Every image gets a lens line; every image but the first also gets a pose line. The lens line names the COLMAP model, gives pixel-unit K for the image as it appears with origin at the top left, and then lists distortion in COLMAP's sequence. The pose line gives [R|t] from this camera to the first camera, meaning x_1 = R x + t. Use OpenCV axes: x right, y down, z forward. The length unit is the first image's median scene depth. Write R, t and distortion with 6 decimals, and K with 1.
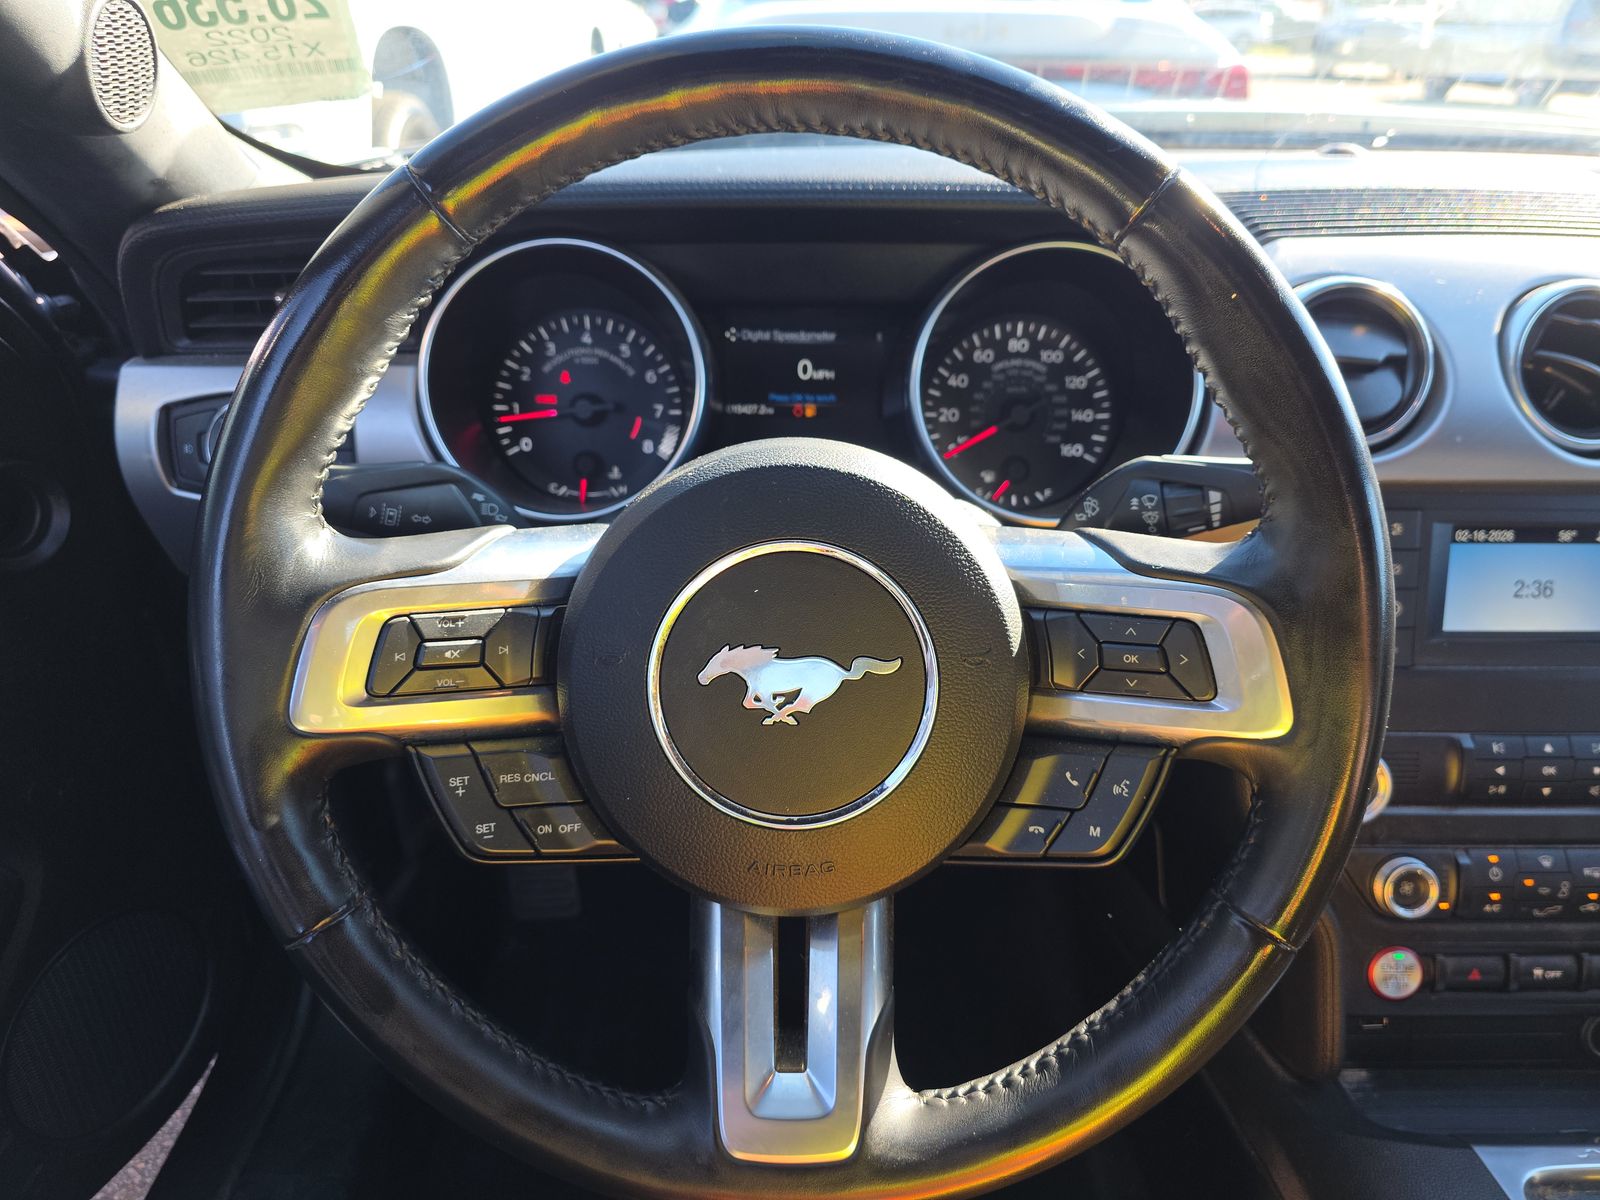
lens RADIAL K [[1056.8, 0, 793.7], [0, 1056.8, 587.4], [0, 0, 1]] dist [0.010777, -0.024822]
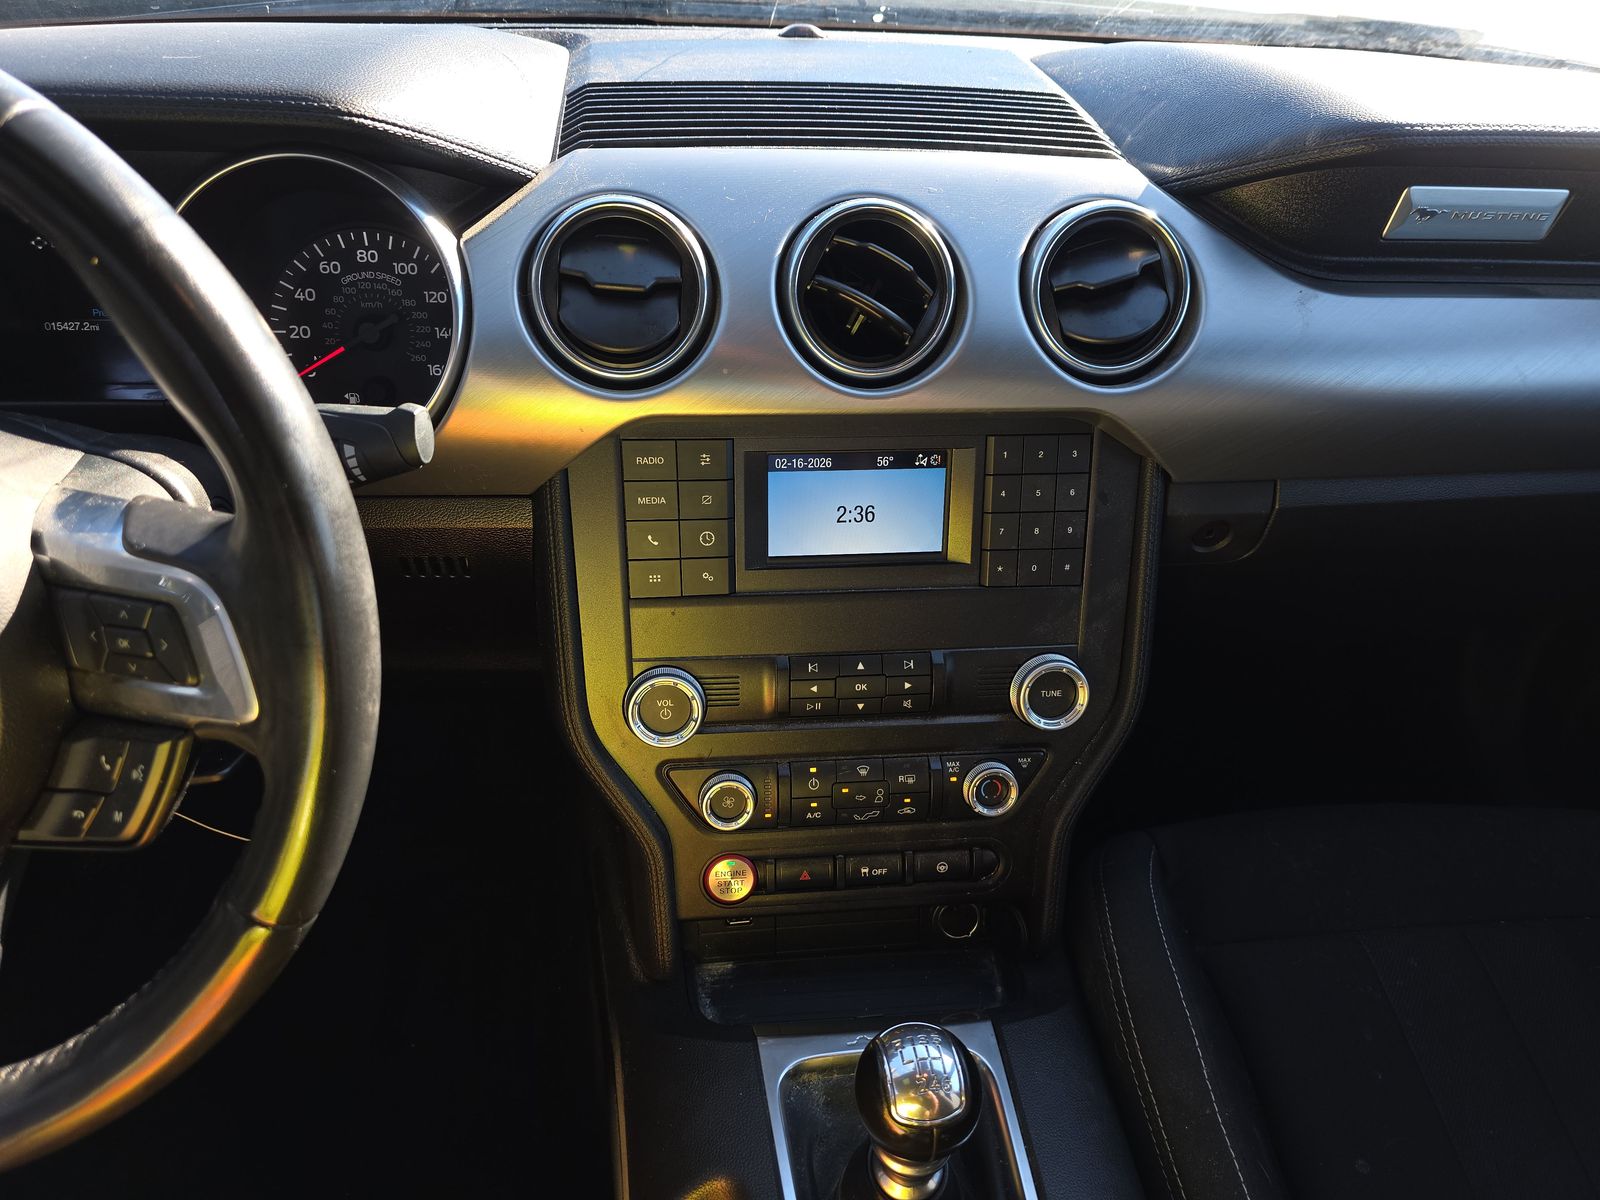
lens RADIAL K [[1056.8, 0, 798.0], [0, 1056.8, 605.8], [0, 0, 1]] dist [0.010777, -0.024822]
pose [[0.990527, -0.035273, 0.132711, 0.508801], [0.015403, 0.988886, 0.147873, -0.063007], [-0.136452, -0.144428, 0.980062, -0.010432]]
